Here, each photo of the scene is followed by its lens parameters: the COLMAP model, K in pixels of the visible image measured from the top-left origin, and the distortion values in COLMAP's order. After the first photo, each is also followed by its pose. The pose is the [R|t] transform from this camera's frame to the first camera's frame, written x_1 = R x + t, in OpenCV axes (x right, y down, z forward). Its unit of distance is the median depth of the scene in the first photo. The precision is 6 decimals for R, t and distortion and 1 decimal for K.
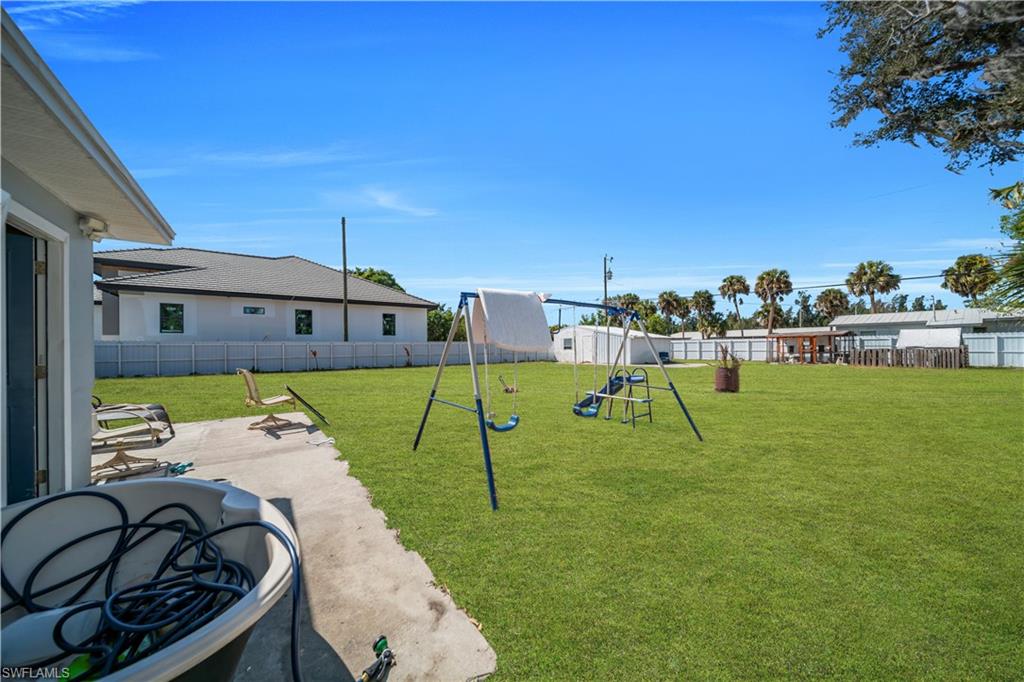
lens RADIAL K [[368.4, 0, 510.3], [0, 368.4, 347.3], [0, 0, 1]] dist [0.009786, -0.000035]
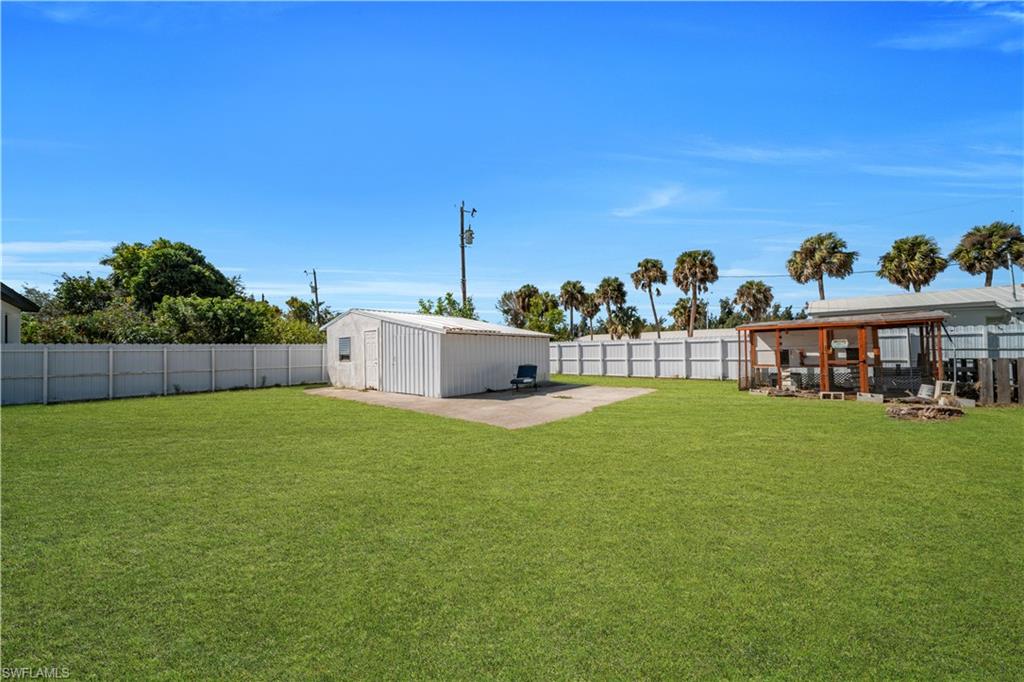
lens RADIAL K [[368.4, 0, 510.3], [0, 368.4, 347.3], [0, 0, 1]] dist [0.009786, -0.000035]
pose [[0.979867, -0.005563, 0.199576, 0.172376], [0.008333, 0.999880, -0.013040, -0.002228], [-0.199479, 0.014440, 0.979796, 0.314363]]
